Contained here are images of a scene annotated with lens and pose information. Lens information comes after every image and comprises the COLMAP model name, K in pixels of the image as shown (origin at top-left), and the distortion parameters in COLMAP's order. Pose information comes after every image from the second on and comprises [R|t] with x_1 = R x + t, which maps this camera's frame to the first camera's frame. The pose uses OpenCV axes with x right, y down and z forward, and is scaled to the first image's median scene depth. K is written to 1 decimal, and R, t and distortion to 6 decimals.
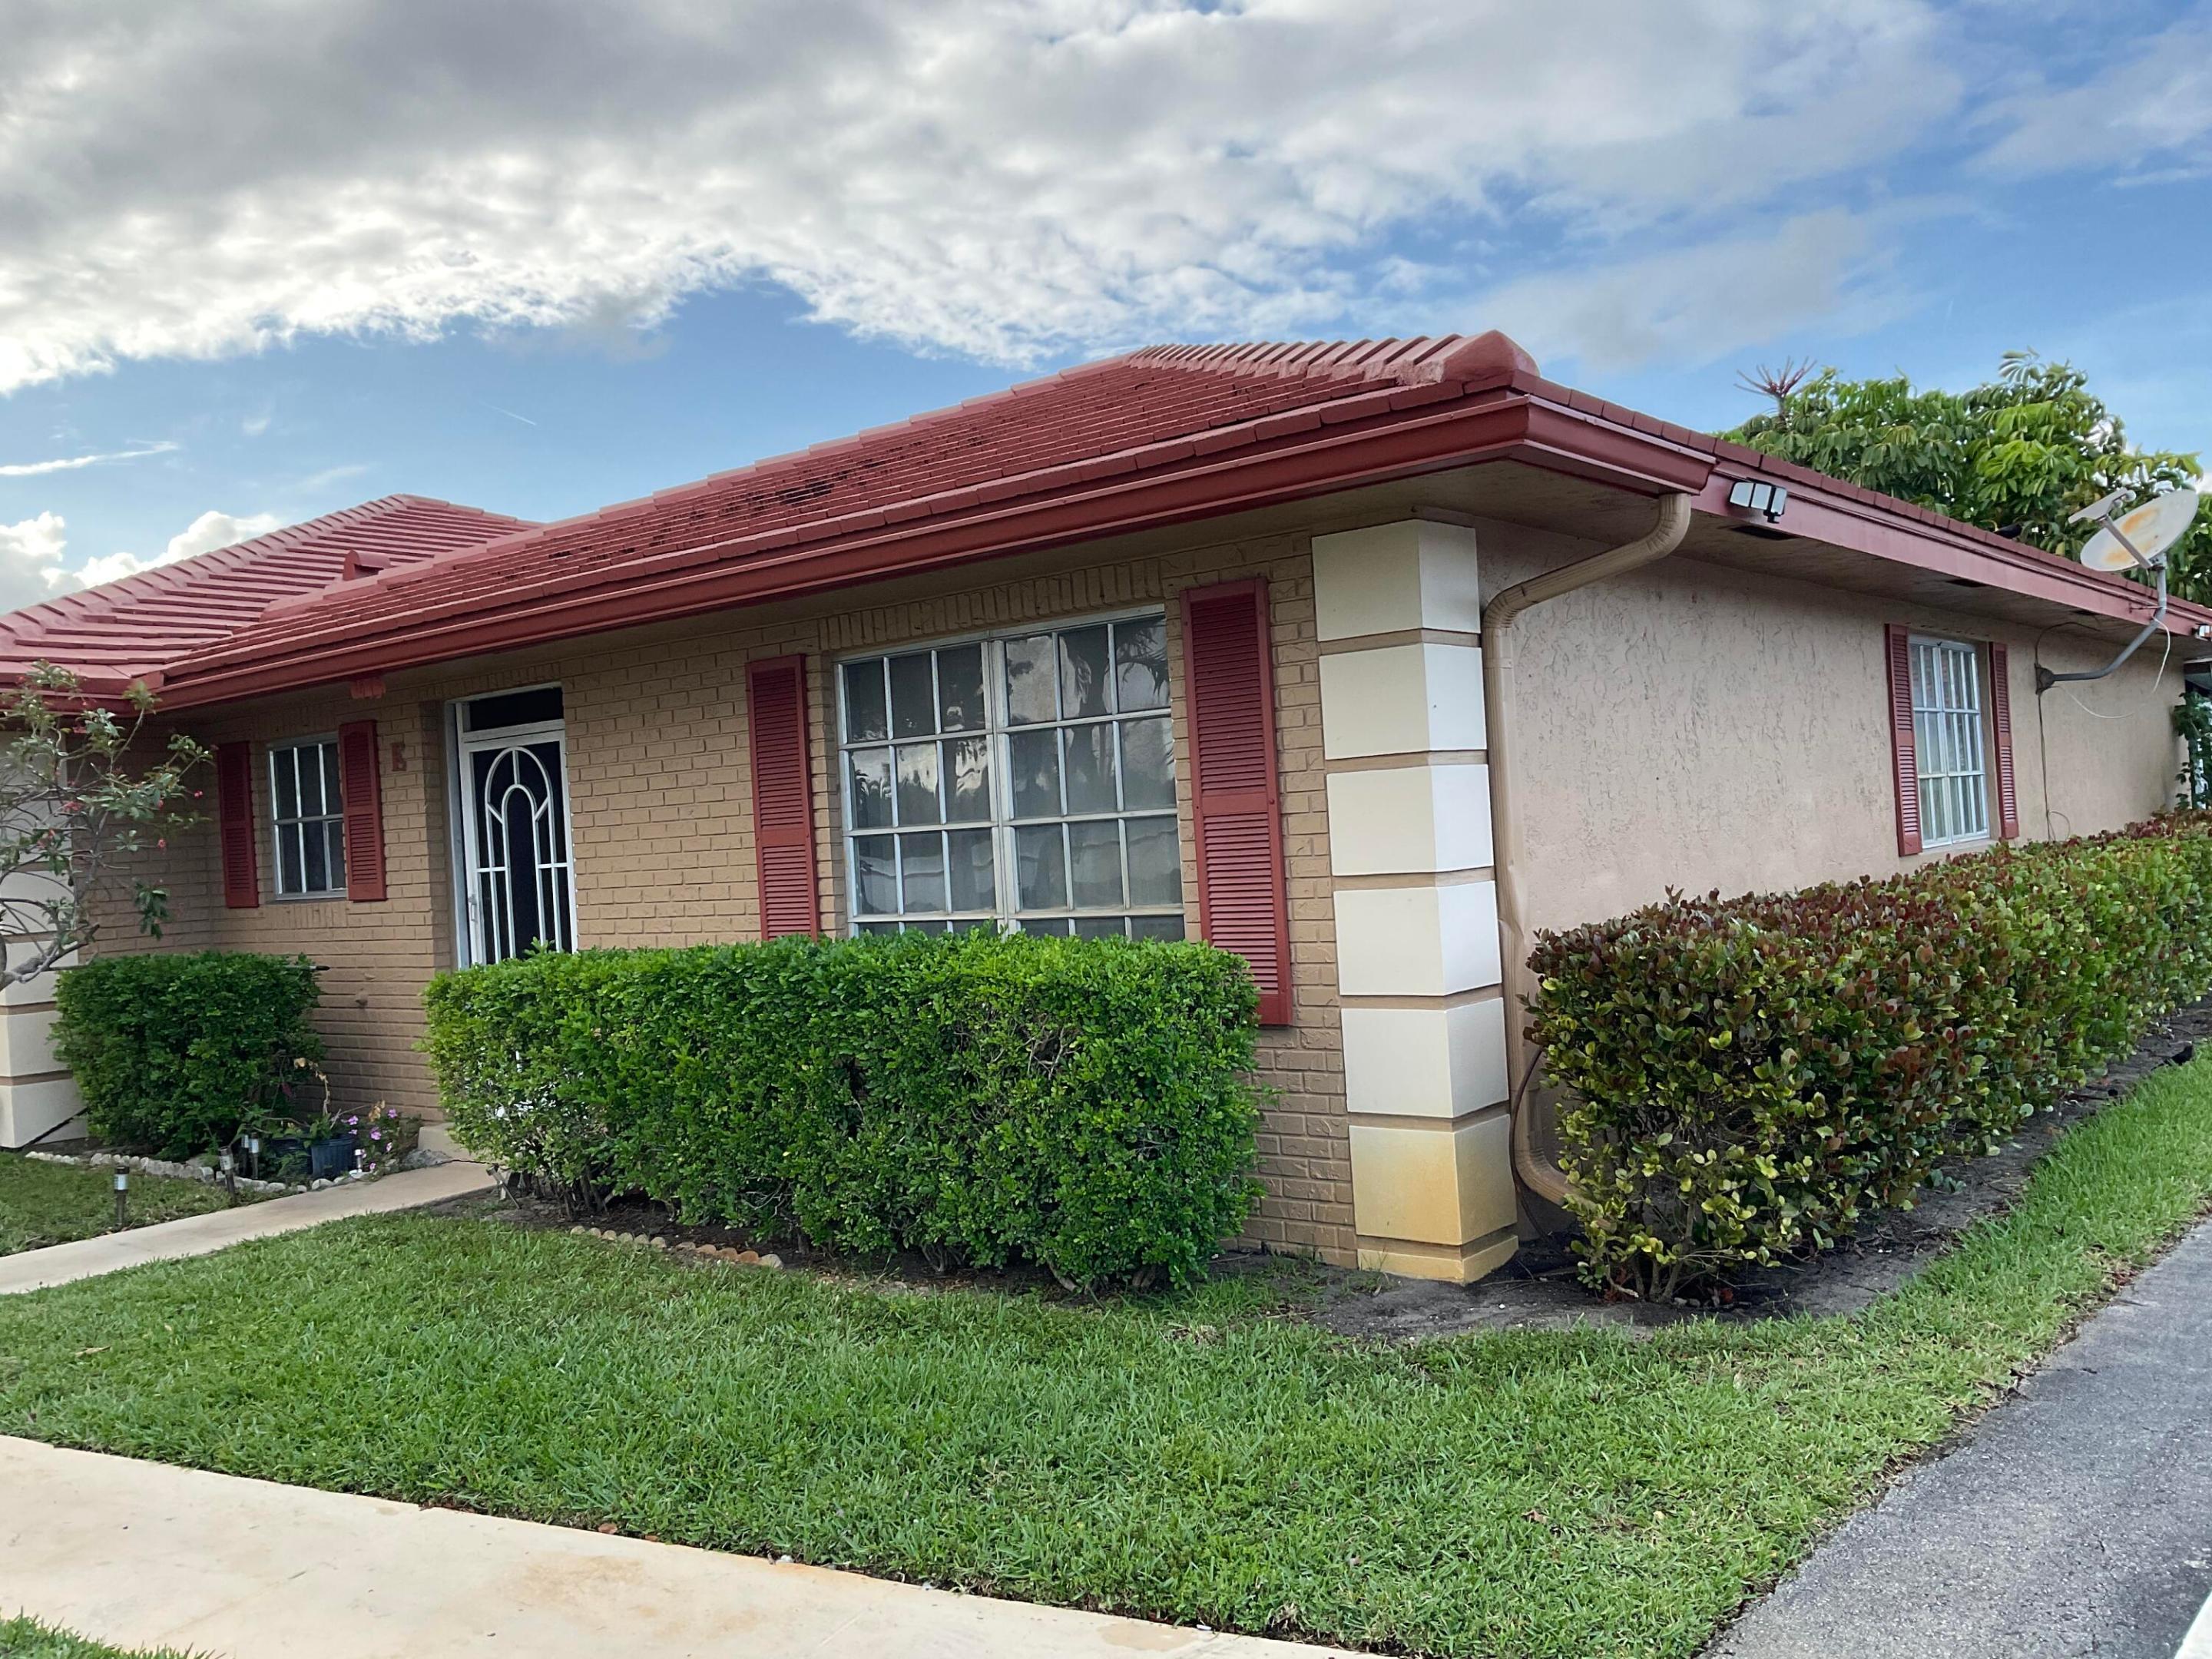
lens RADIAL K [[1845.2, 0, 1100.9], [0, 1845.2, 830.7], [0, 0, 1]] dist [0.143566, -0.297596]
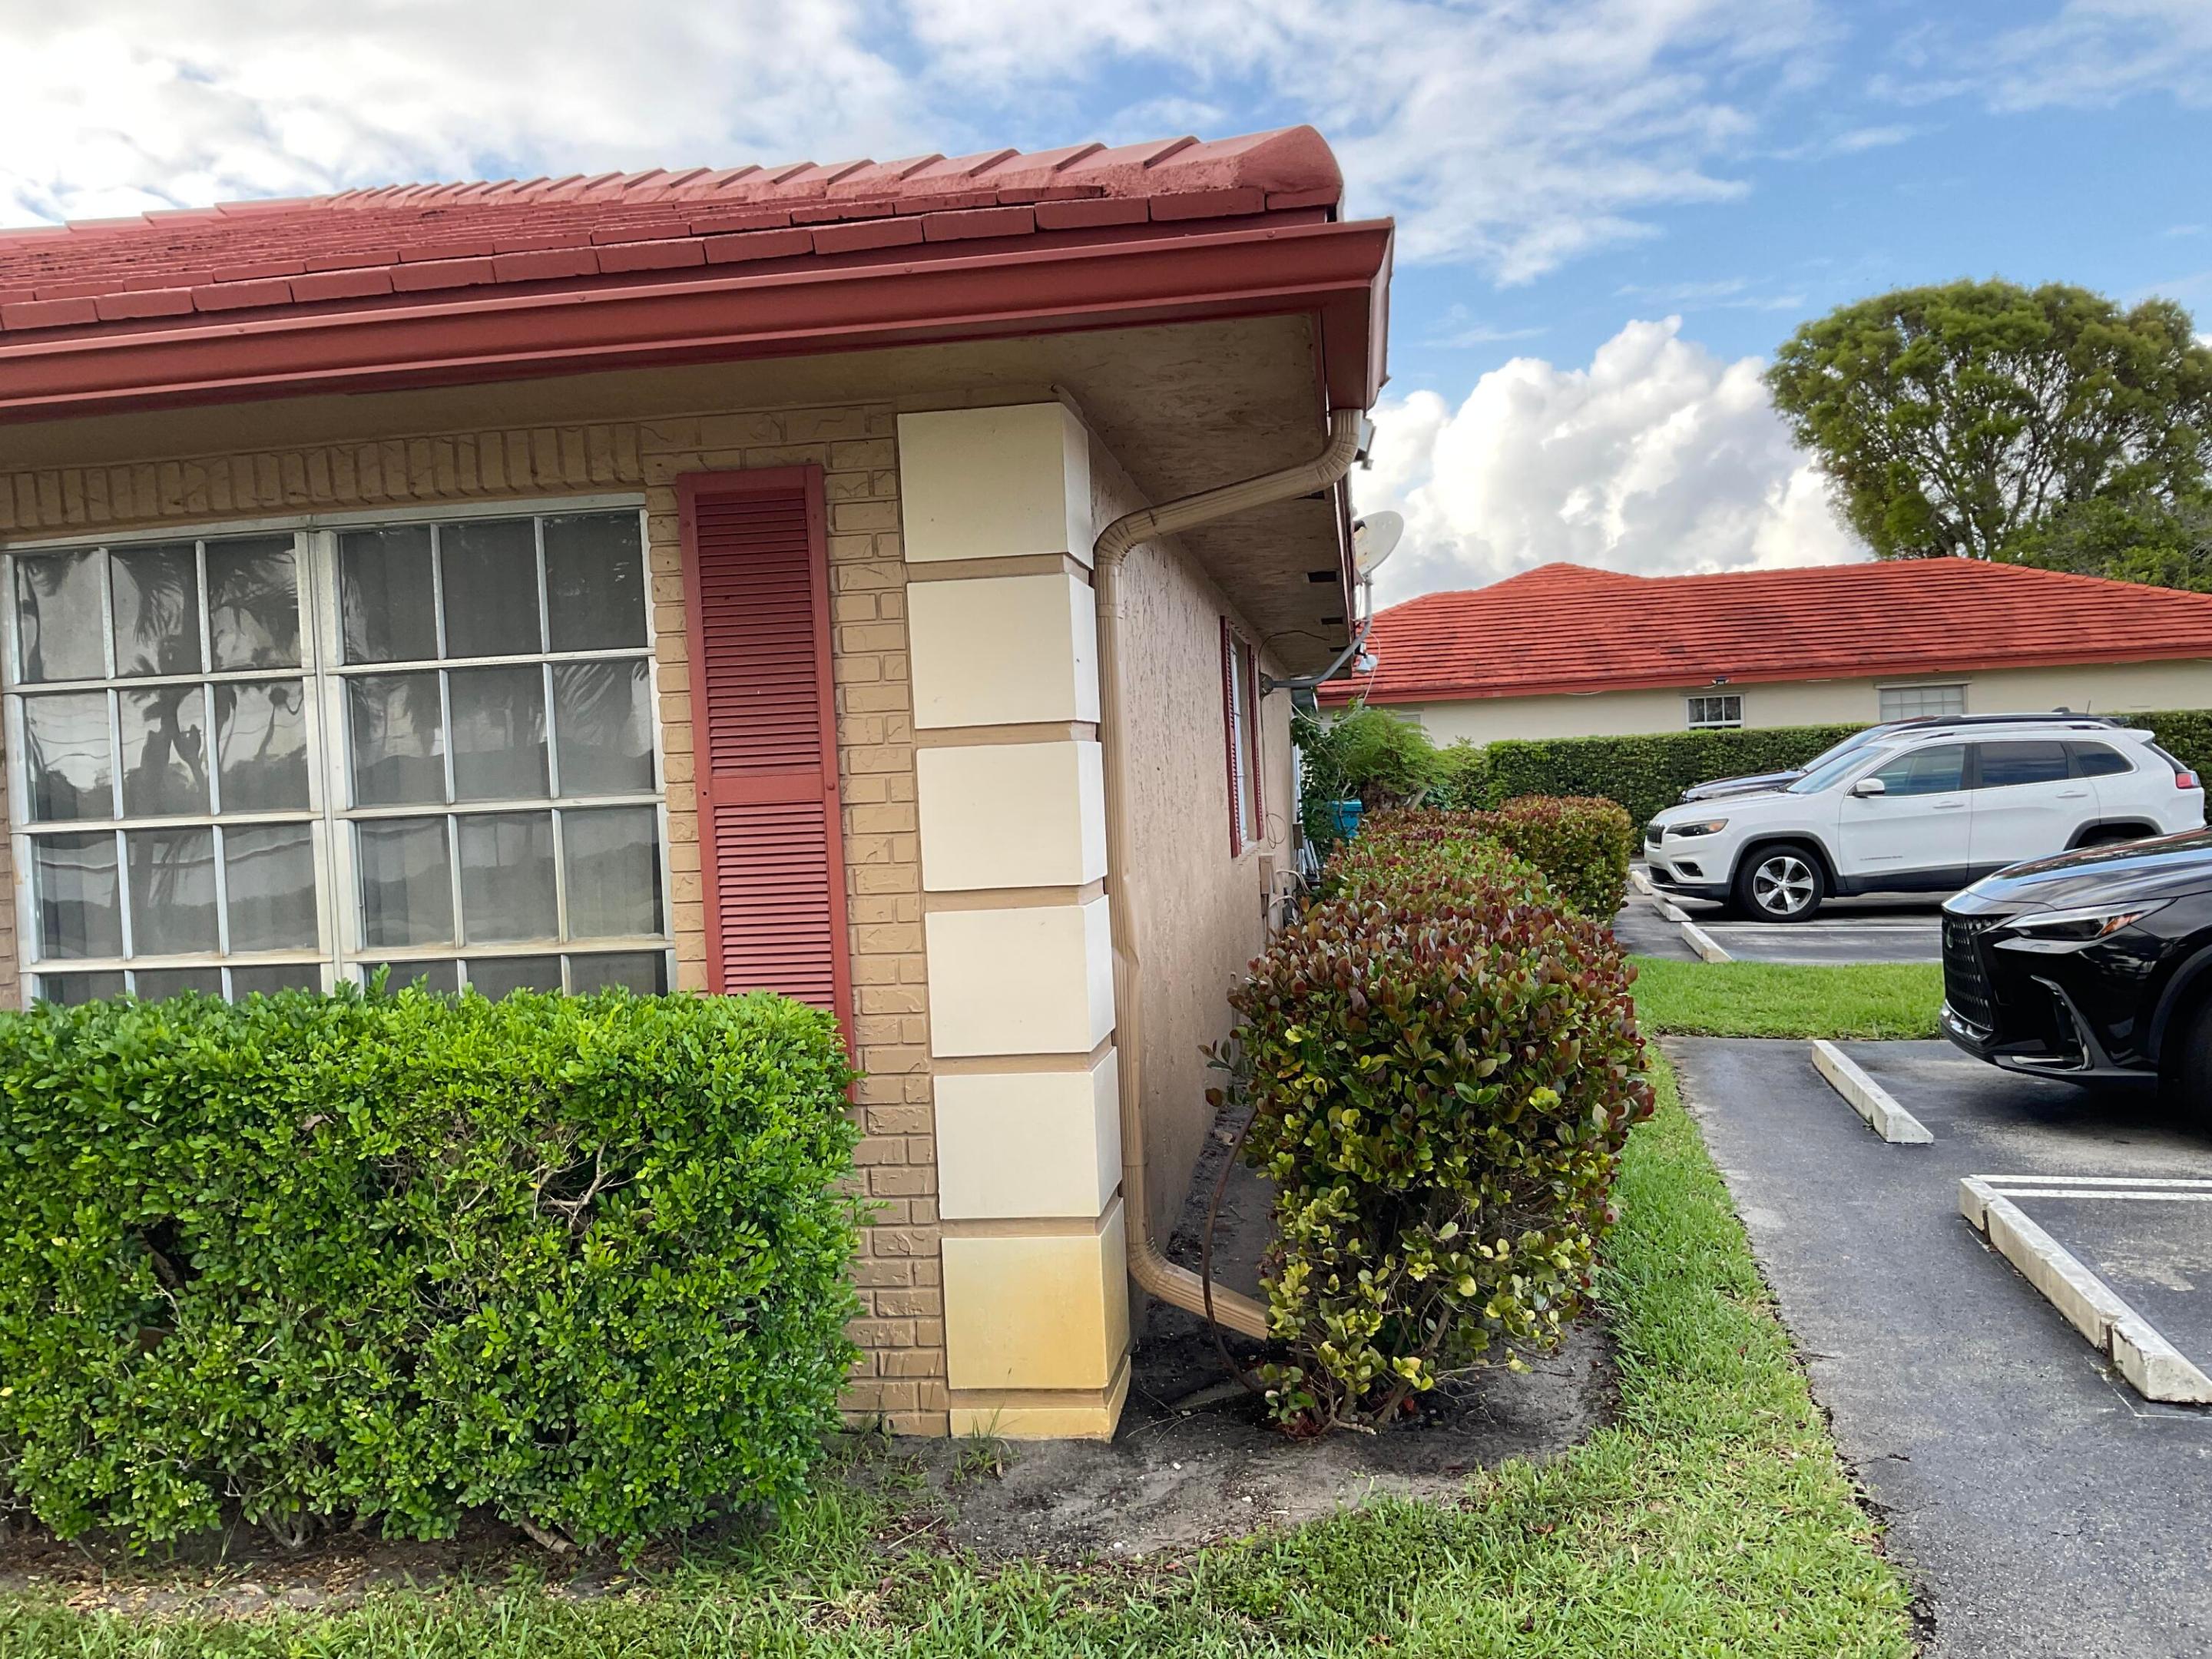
lens RADIAL K [[1838.5, 0, 1106.0], [0, 1838.5, 829.5], [0, 0, 1]] dist [0.117119, -0.223855]
pose [[0.861670, 0.004211, 0.507452, -0.173107], [-0.004280, 0.999990, -0.001030, 0.000880], [-0.507451, -0.001284, 0.861679, 0.344952]]
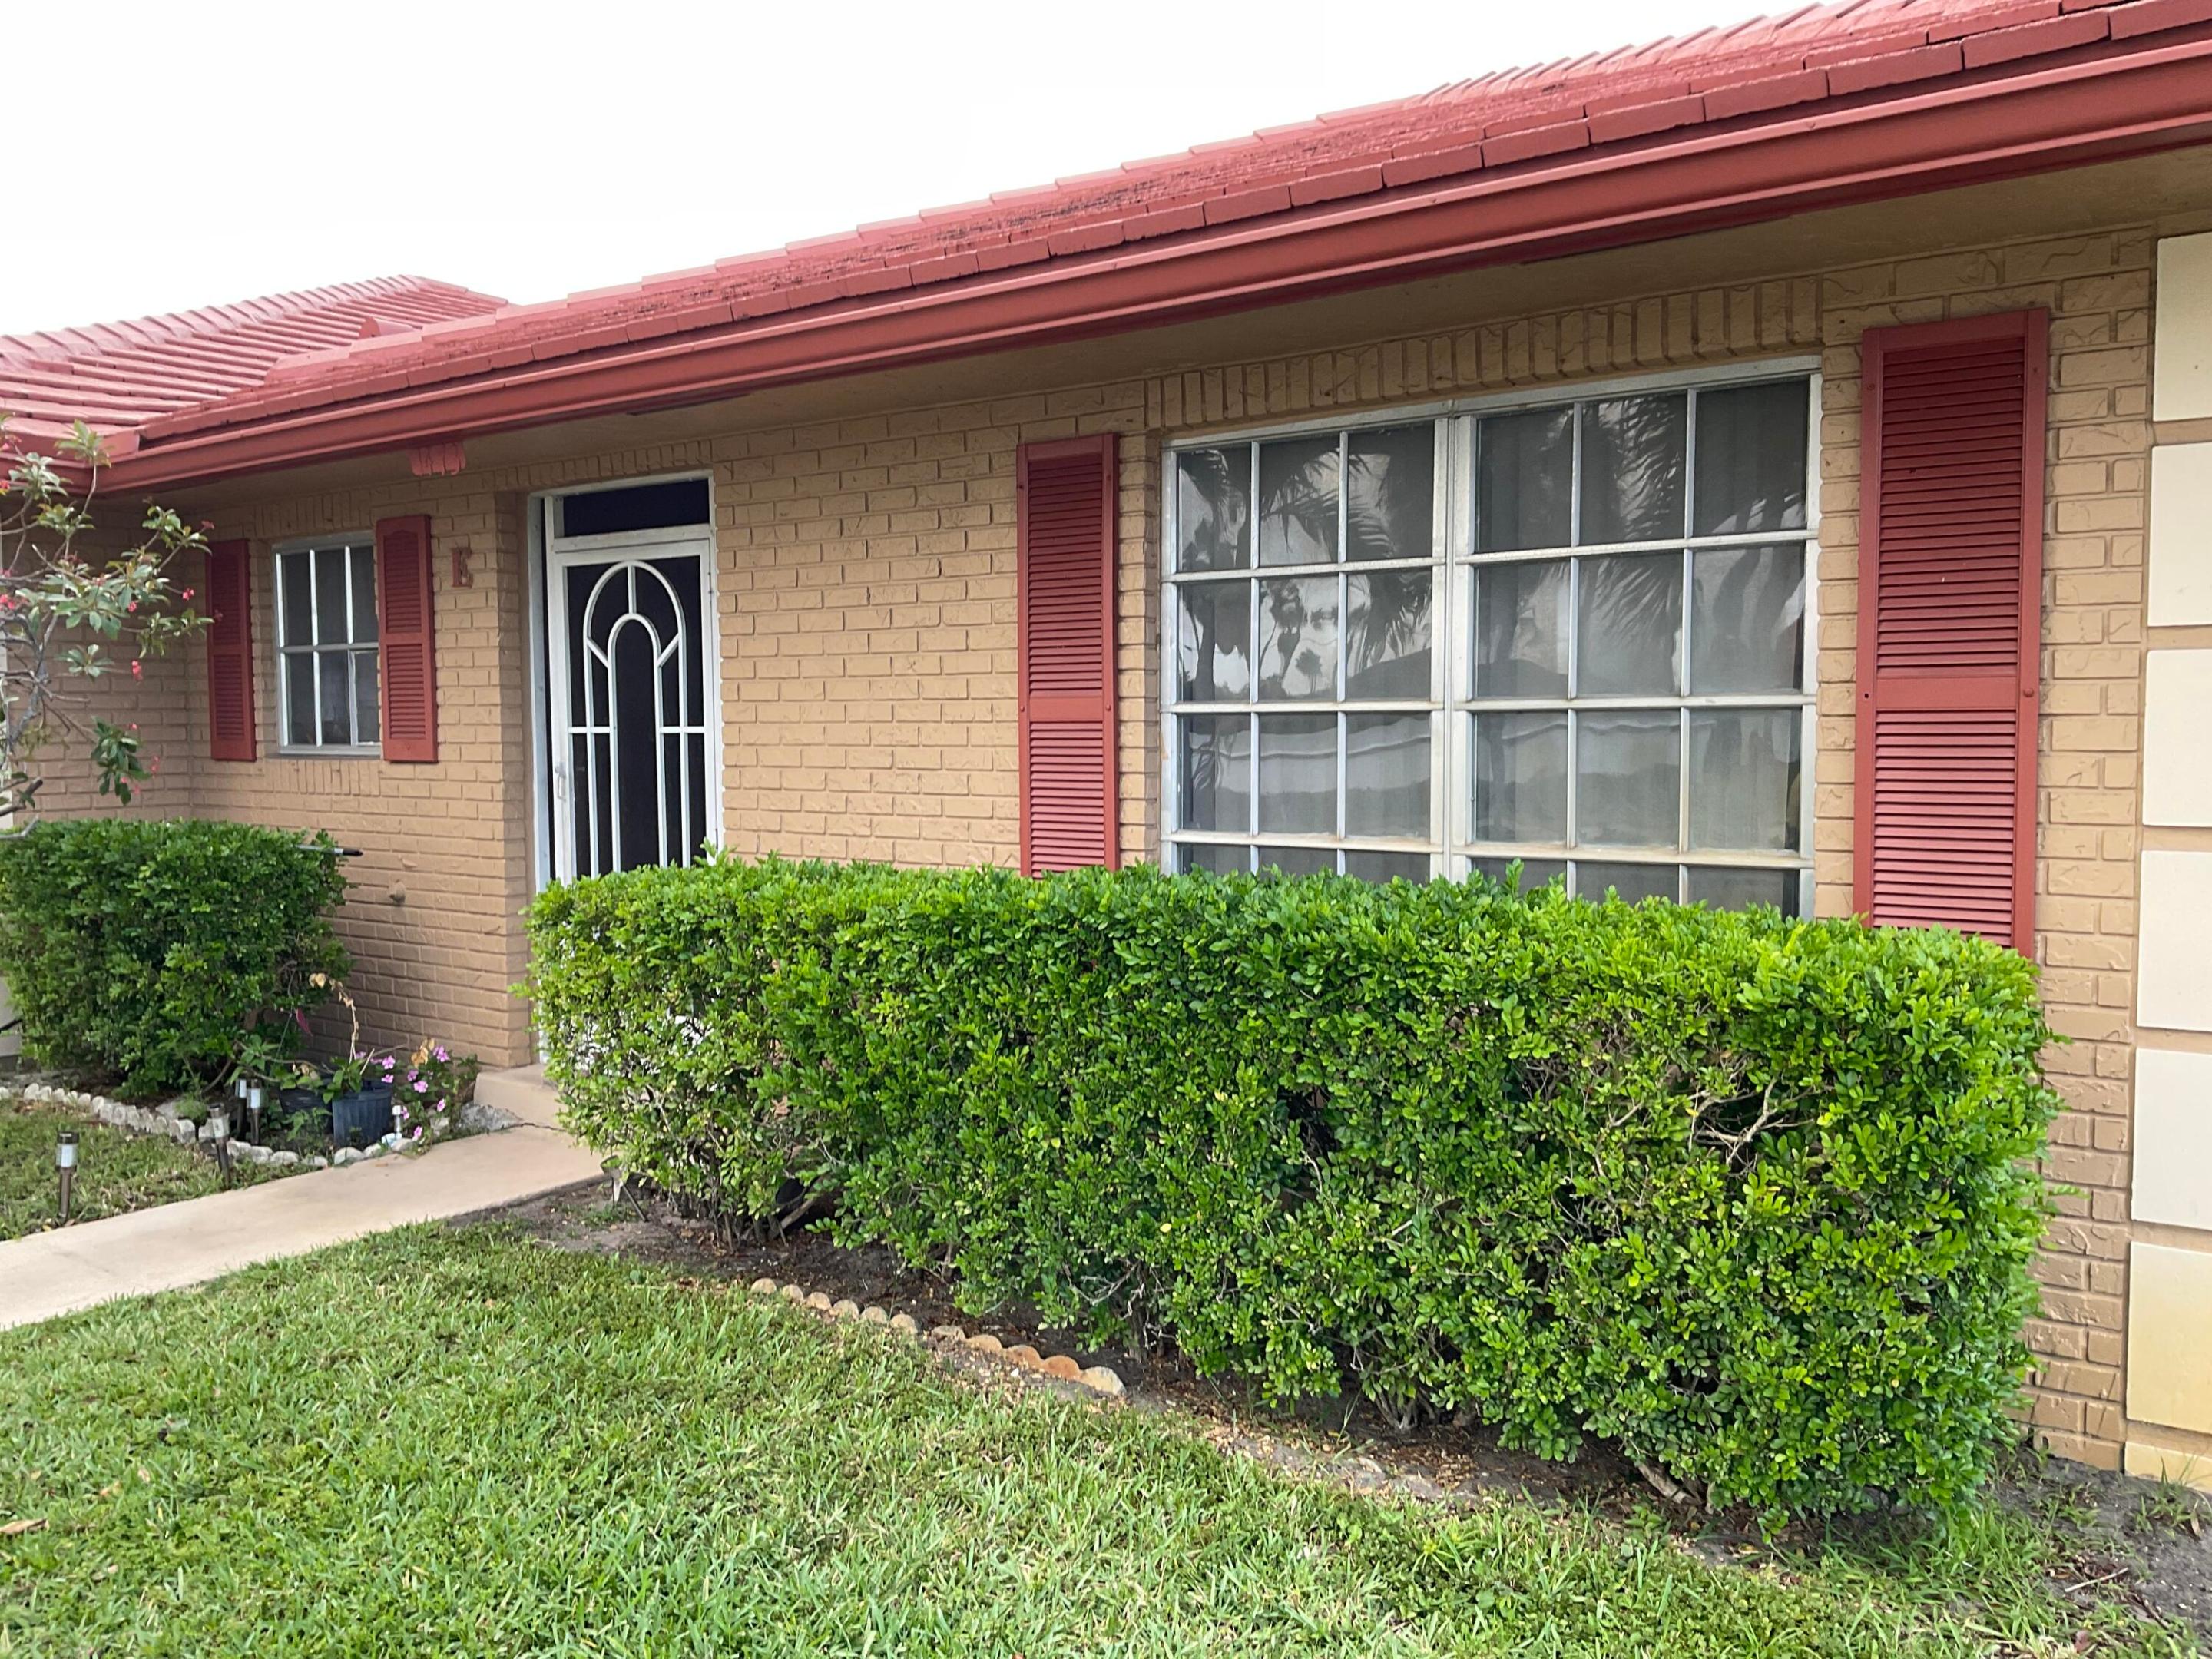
lens RADIAL K [[1840.5, 0, 1103.5], [0, 1840.5, 836.2], [0, 0, 1]] dist [0.118490, -0.238627]
pose [[0.998226, 0.052730, 0.027652, -0.217780], [-0.054379, 0.996548, 0.062734, 0.008674], [-0.024248, -0.064126, 0.997647, 0.410073]]
